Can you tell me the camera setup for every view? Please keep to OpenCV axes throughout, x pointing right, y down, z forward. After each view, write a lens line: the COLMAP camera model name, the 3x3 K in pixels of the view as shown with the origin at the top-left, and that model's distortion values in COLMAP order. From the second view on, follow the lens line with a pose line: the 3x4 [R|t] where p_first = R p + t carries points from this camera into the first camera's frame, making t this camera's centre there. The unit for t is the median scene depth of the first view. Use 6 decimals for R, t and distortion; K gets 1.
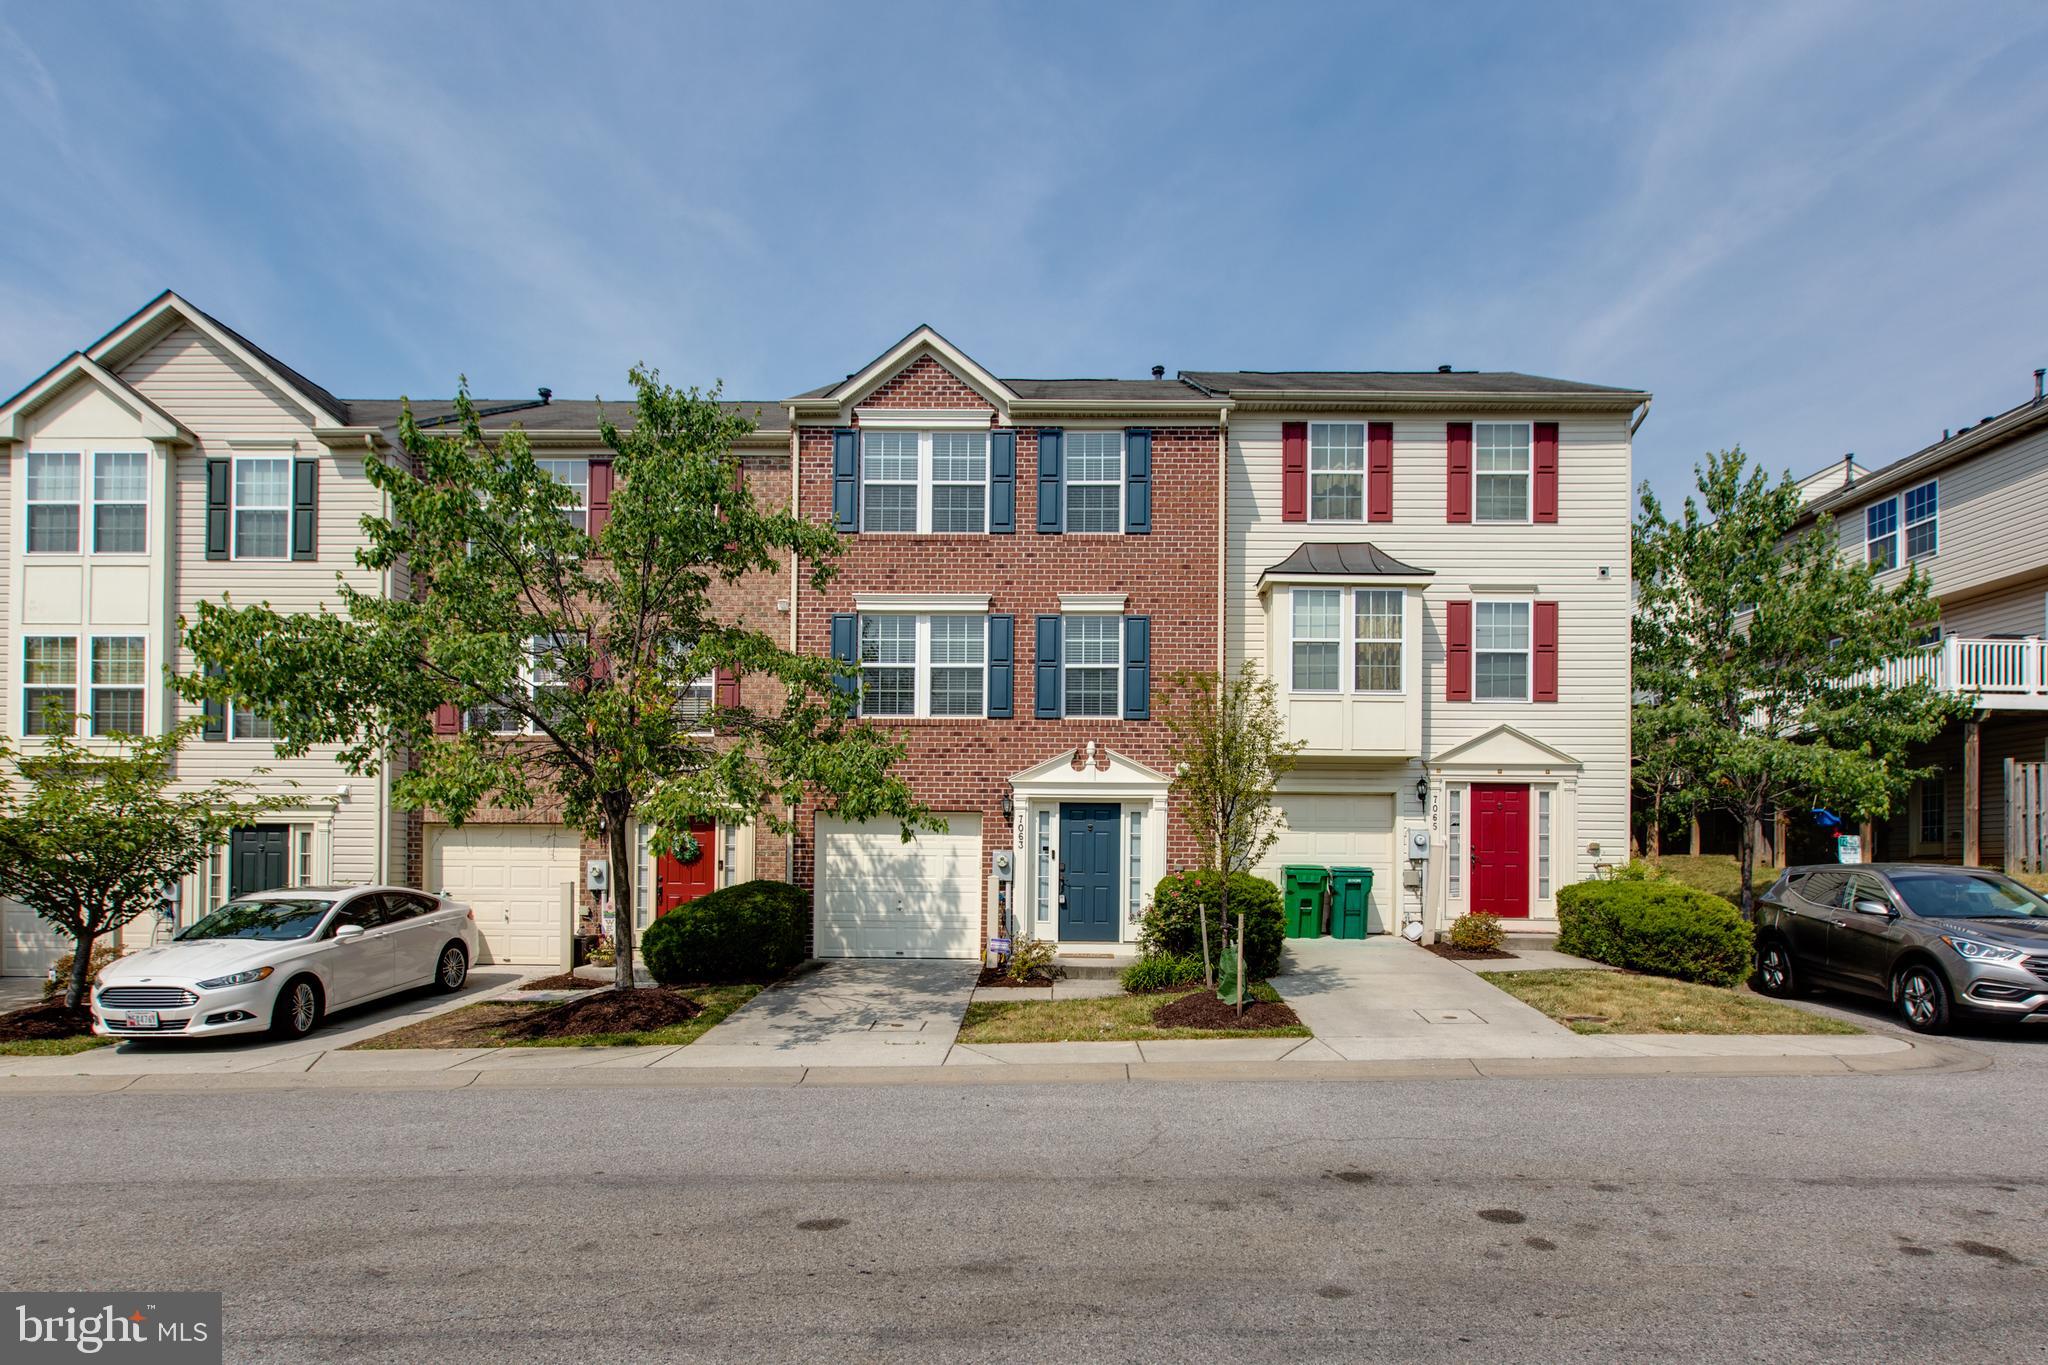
lens RADIAL K [[836.1, 0, 1060.5], [0, 836.1, 855.6], [0, 0, 1]] dist [0.002827, 0.000484]
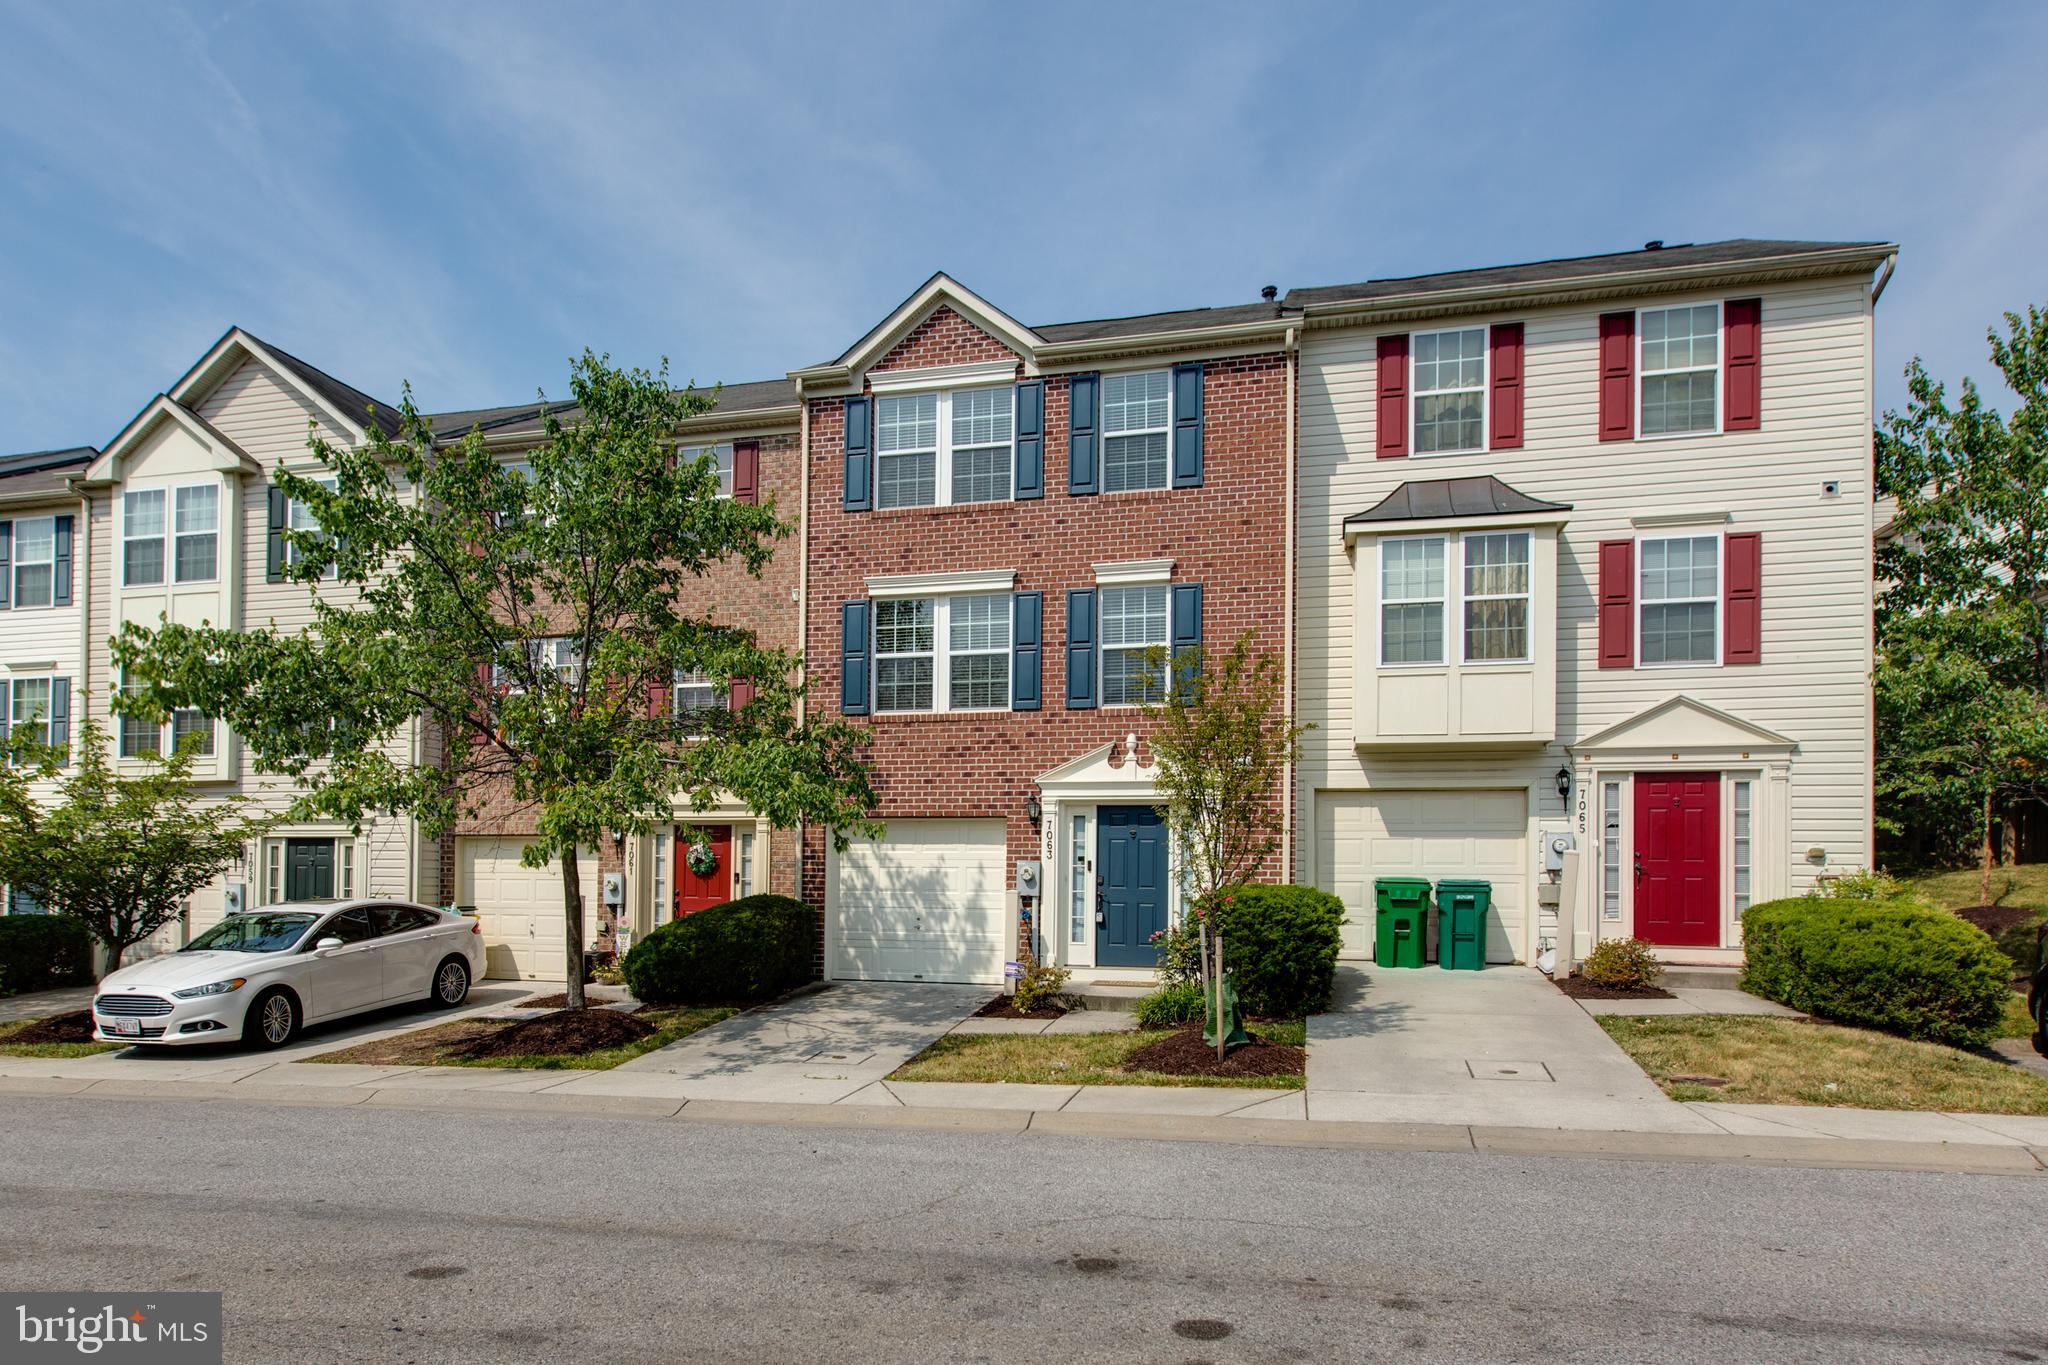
lens RADIAL K [[953.6, 0, 1027.6], [0, 953.6, 861.7], [0, 0, 1]] dist [0.005363, 0.000974]
pose [[0.981856, -0.003703, -0.189592, 0.117620], [0.002698, 0.999981, -0.005561, -0.000005], [0.189609, 0.004948, 0.981847, 0.020665]]
